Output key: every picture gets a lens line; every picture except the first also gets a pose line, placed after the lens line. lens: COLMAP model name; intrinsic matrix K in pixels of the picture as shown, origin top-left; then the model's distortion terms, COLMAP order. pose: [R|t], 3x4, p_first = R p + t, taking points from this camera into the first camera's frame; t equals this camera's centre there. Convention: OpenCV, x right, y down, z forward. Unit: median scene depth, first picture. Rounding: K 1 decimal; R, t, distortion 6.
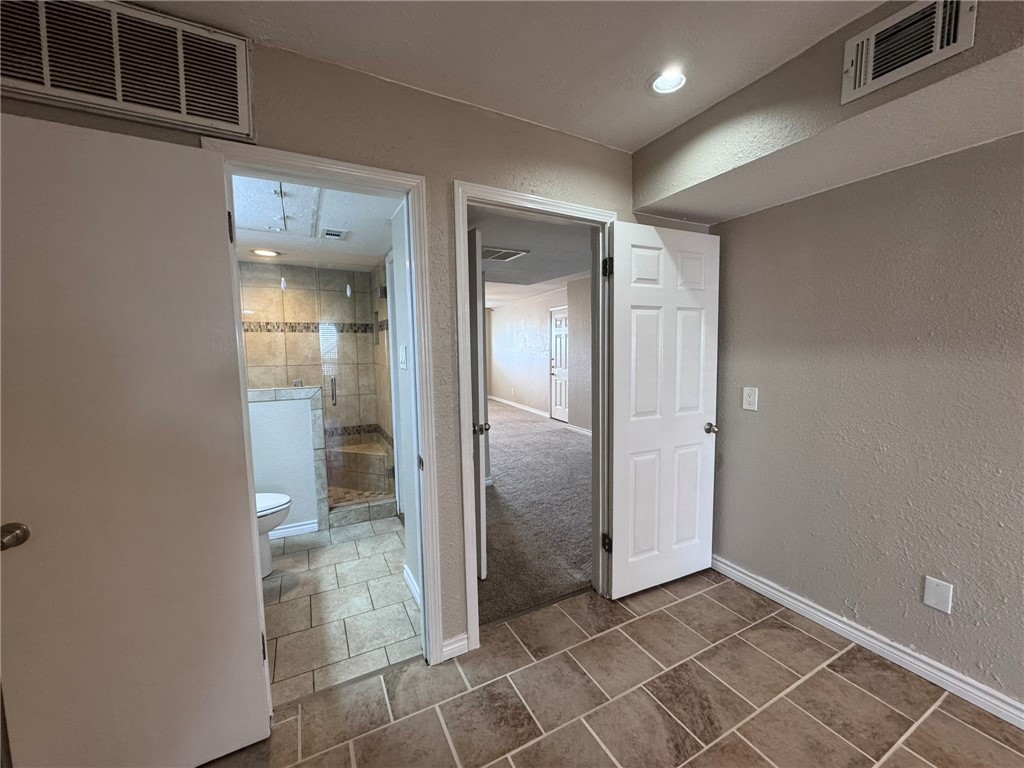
lens RADIAL K [[408.7, 0, 512.0], [0, 408.7, 384.0], [0, 0, 1]] dist [-0.000868, -0.000419]
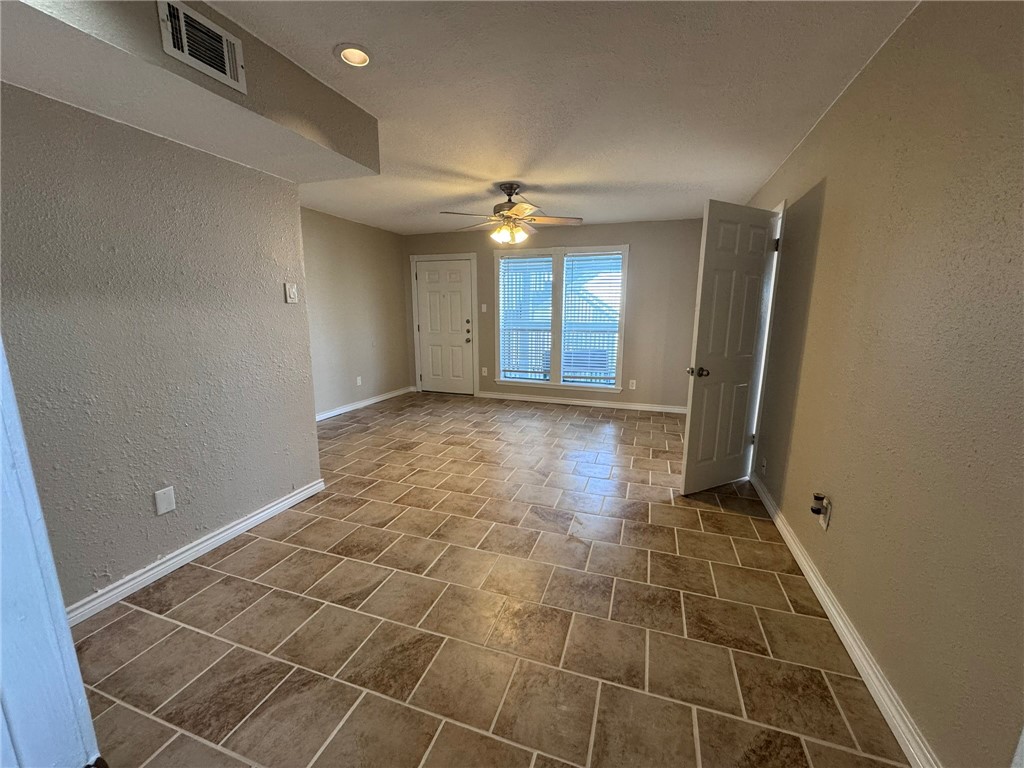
lens RADIAL K [[408.7, 0, 512.0], [0, 408.7, 384.0], [0, 0, 1]] dist [-0.000868, -0.000419]
pose [[-0.687167, -0.123798, 0.715874, -0.380192], [0.069629, 0.969616, 0.234514, -0.030285], [-0.723155, 0.210996, -0.657668, 0.728800]]
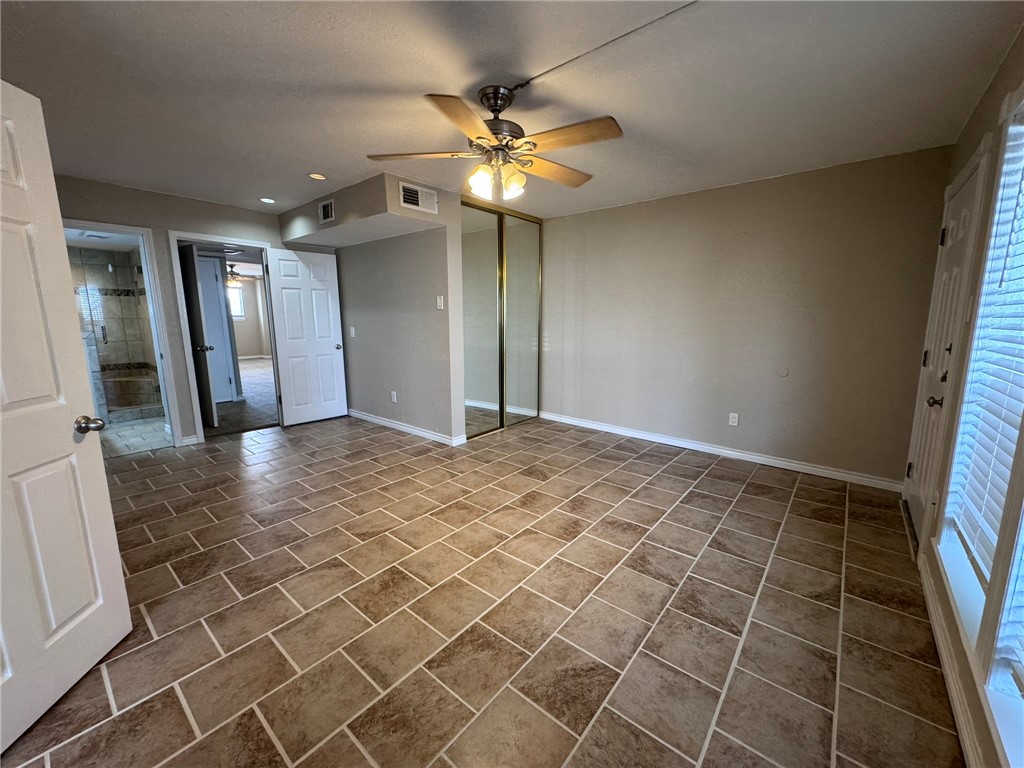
lens RADIAL K [[408.7, 0, 512.0], [0, 408.7, 384.0], [0, 0, 1]] dist [-0.000868, -0.000419]
pose [[0.923823, -0.051731, 0.379309, 0.546603], [0.023471, 0.996618, 0.078756, 0.167023], [-0.382100, -0.063854, 0.921912, -1.424807]]
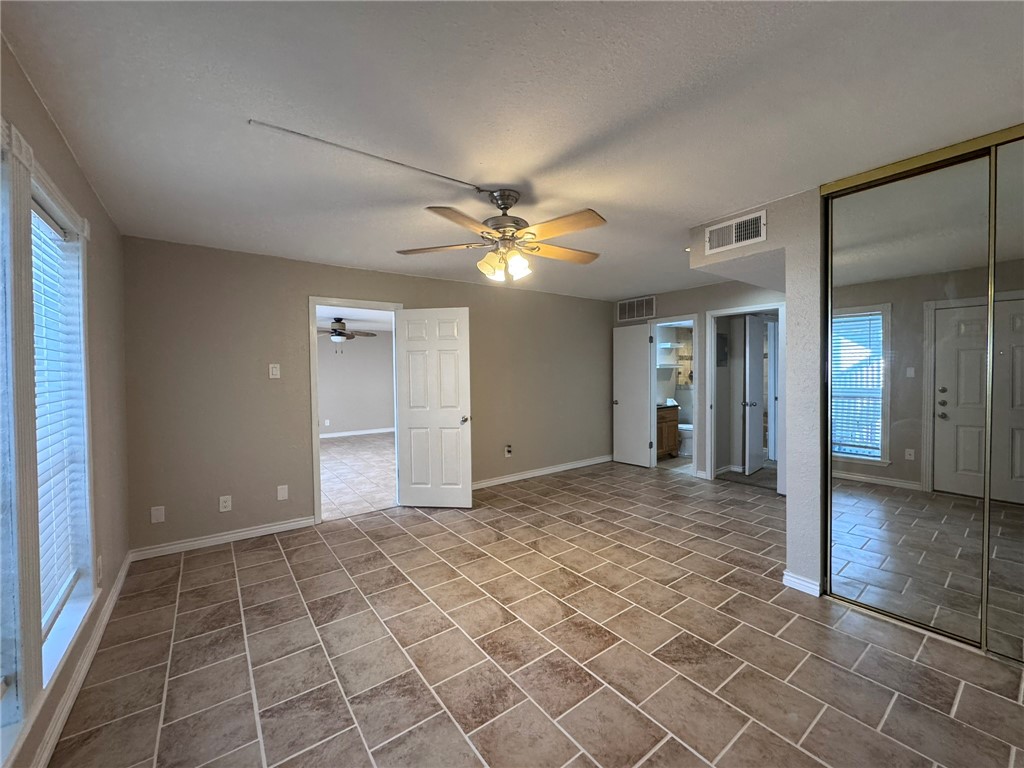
lens RADIAL K [[408.7, 0, 512.0], [0, 408.7, 384.0], [0, 0, 1]] dist [-0.000868, -0.000419]
pose [[0.152353, 0.034020, -0.987740, 1.989933], [-0.079652, 0.996579, 0.022038, 0.057834], [0.985111, 0.075318, 0.154542, -0.621418]]
